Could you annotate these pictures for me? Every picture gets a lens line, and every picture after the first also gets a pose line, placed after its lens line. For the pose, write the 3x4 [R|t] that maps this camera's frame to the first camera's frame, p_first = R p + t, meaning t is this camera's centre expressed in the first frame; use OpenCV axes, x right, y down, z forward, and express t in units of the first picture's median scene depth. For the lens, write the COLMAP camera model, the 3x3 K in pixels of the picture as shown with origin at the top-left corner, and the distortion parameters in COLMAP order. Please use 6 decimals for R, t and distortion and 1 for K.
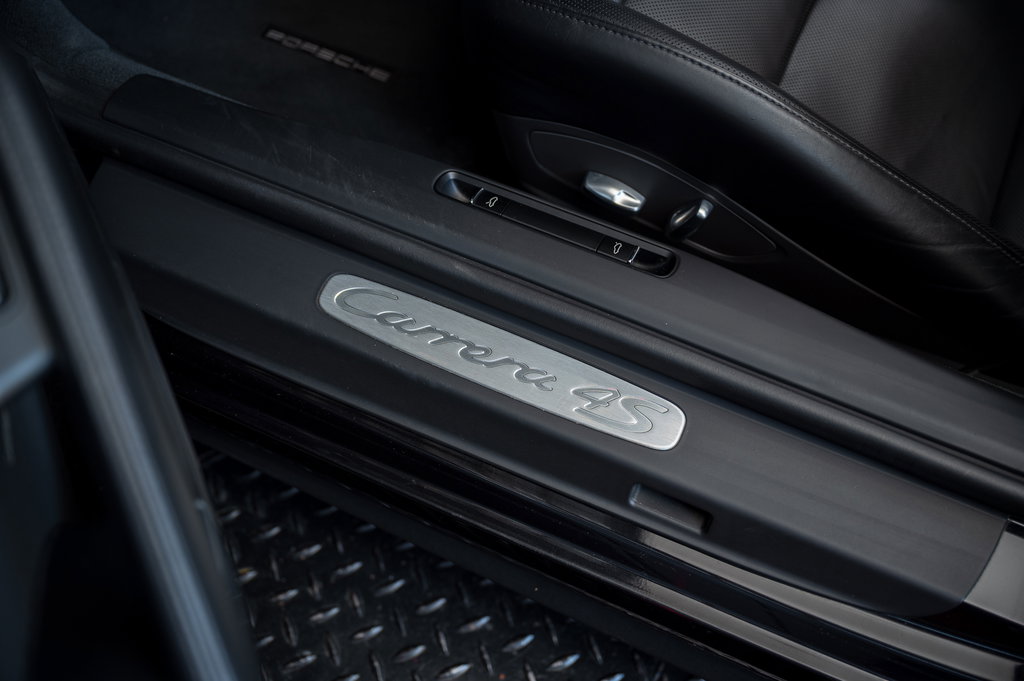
lens RADIAL K [[1069.1, 0, 510.0], [0, 1069.1, 340.0], [0, 0, 1]] dist [-0.010391, 0.000000]
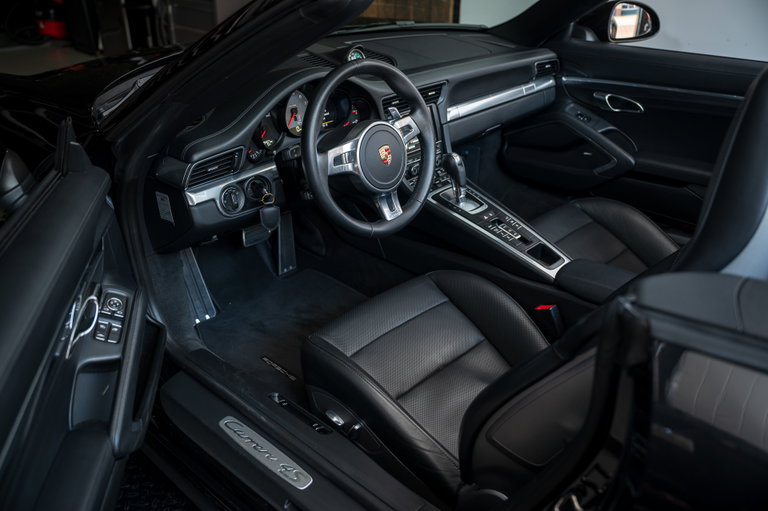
lens RADIAL K [[688.9, 0, 378.5], [0, 688.9, 256.3], [0, 0, 1]] dist [-0.001426, -0.003138]
pose [[0.946129, 0.144222, -0.289895, 0.690012], [-0.280567, 0.812073, -0.511683, 0.421585], [0.161620, 0.565453, 0.808790, -0.695608]]
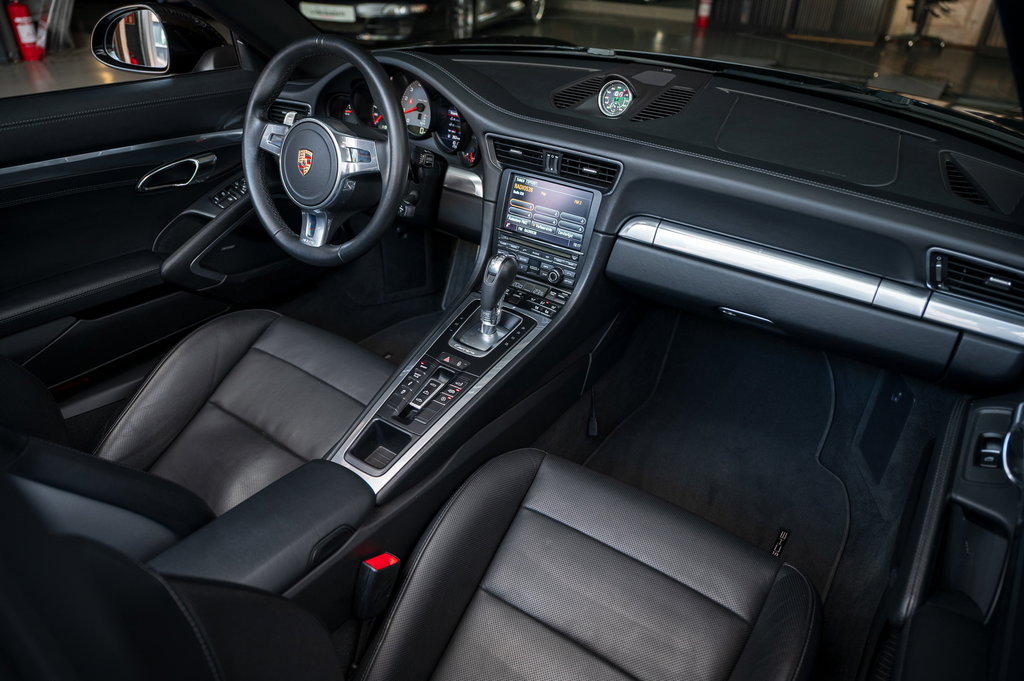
lens RADIAL K [[683.6, 0, 510.4], [0, 683.6, 337.2], [0, 0, 1]] dist [-0.001277, 0.004887]
pose [[-0.176235, 0.504531, -0.845216, 1.467001], [-0.875024, 0.312991, 0.369283, -1.548058], [0.450860, 0.804665, 0.386316, 0.584259]]
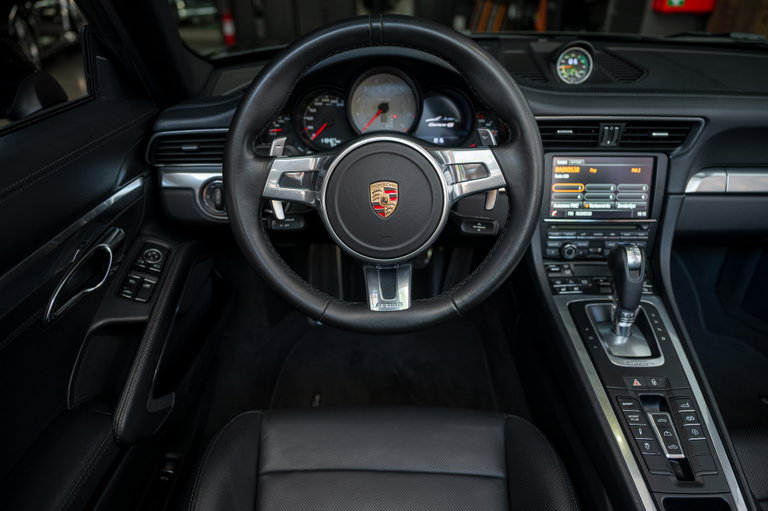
lens RADIAL K [[512.7, 0, 381.3], [0, 512.7, 257.5], [0, 0, 1]] dist [-0.001277, 0.004887]
pose [[0.414215, 0.436150, -0.798874, 0.769227], [-0.797353, 0.597150, -0.087409, -0.628875], [0.438924, 0.673190, 0.595114, 0.257291]]
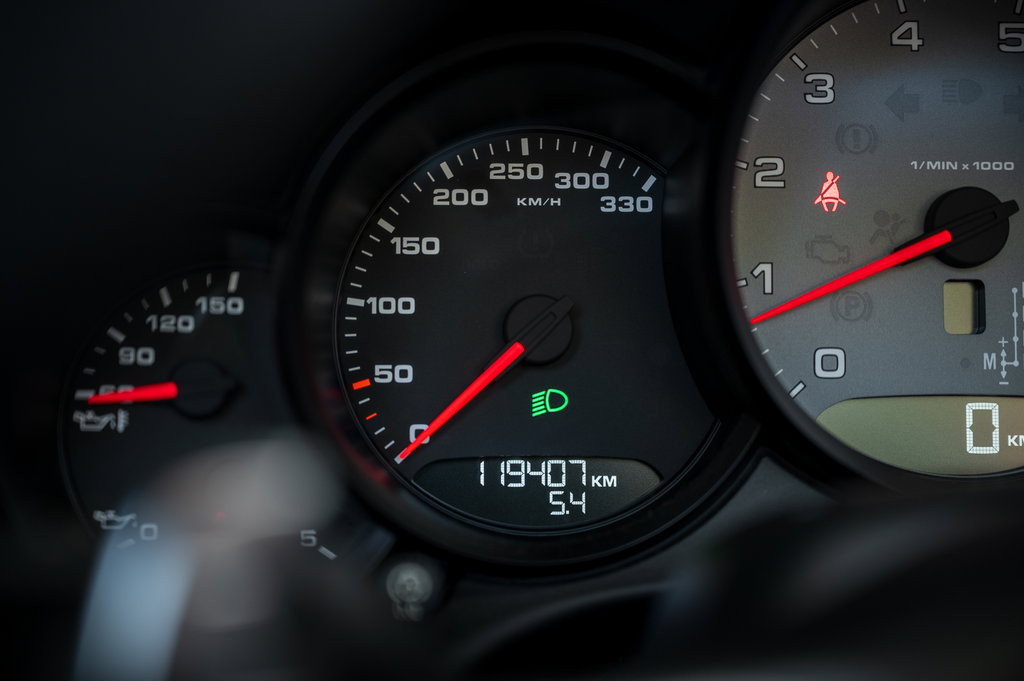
lens RADIAL K [[1978.4, 0, 514.8], [0, 1978.4, 334.5], [0, 0, 1]] dist [0.084057, 0.000000]
pose [[0.466941, 0.189730, -0.863695, 0.204130], [-0.780695, 0.547164, -0.301872, -0.637449], [0.415308, 0.815239, 0.403615, 0.437926]]
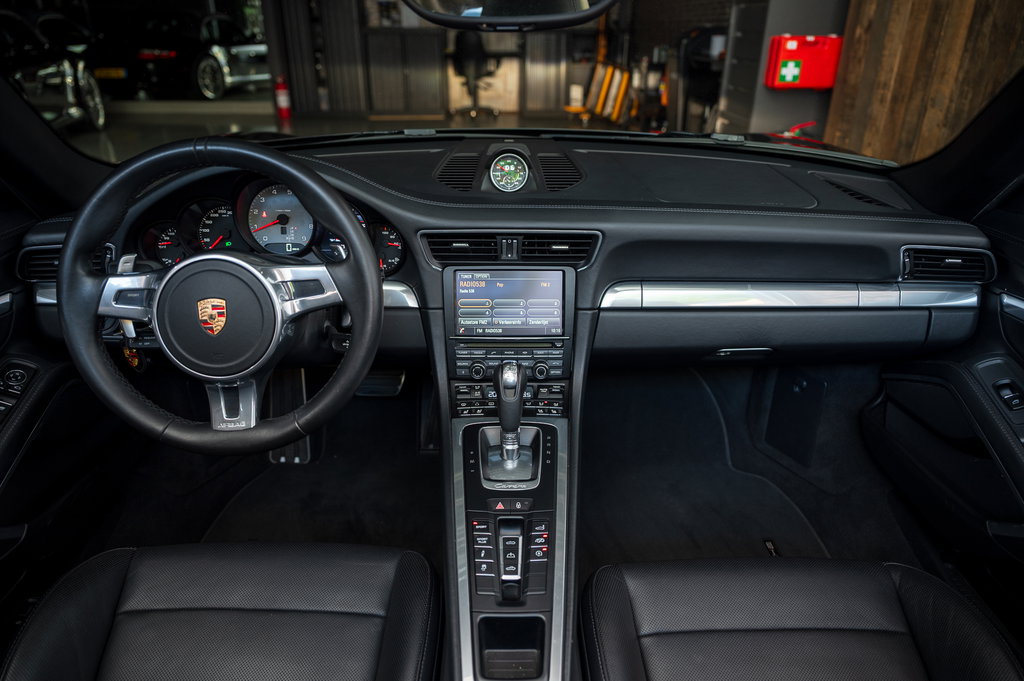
lens RADIAL K [[683.6, 0, 511.9], [0, 683.6, 340.4], [0, 0, 1]] dist [-0.001277, 0.004887]
pose [[0.424715, 0.372793, -0.825011, 1.161654], [-0.793651, 0.591767, -0.141173, -0.935166], [0.435586, 0.714729, 0.547200, 0.316480]]
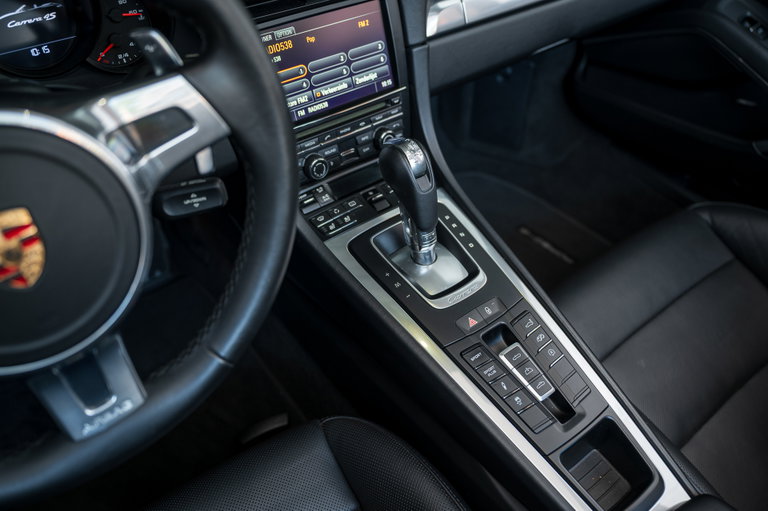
lens RADIAL K [[628.2, 0, 380.9], [0, 628.2, 257.1], [0, 0, 1]] dist [-0.003412, 0.010859]
pose [[0.884475, 0.309521, -0.349142, 0.503232], [-0.408433, 0.875380, -0.258635, -0.738288], [0.225579, 0.371358, 0.900671, 0.325849]]
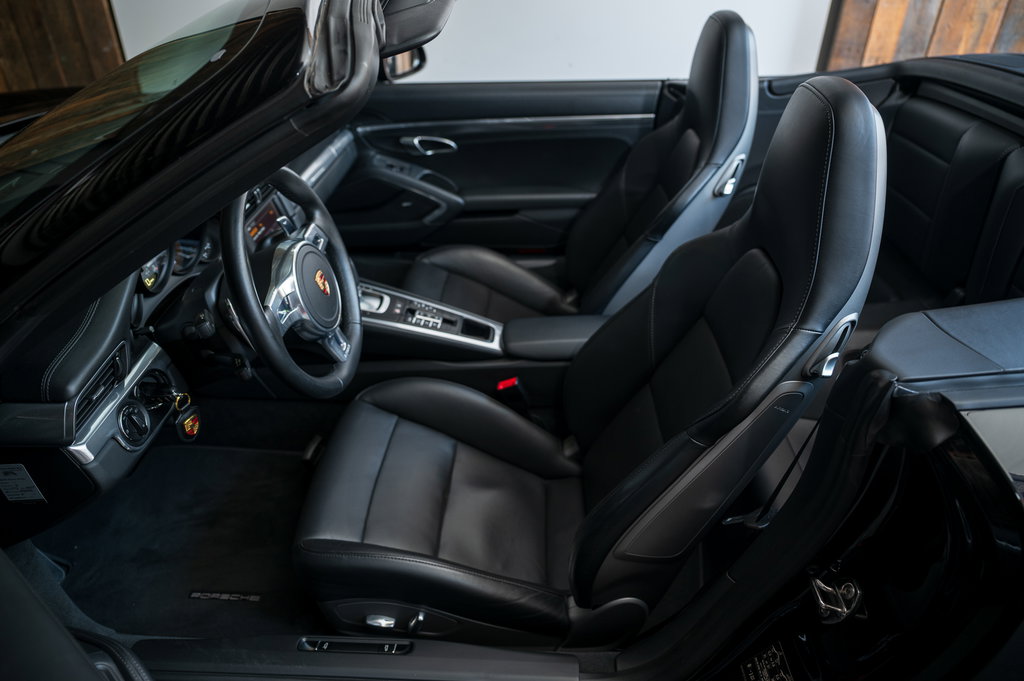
lens RADIAL K [[683.6, 0, 503.6], [0, 683.6, 335.8], [0, 0, 1]] dist [-0.001277, 0.004887]
pose [[0.926025, -0.203964, 0.317610, 0.005781], [0.331393, 0.842150, -0.425397, 0.050366], [-0.180709, 0.499182, 0.847444, -0.545621]]
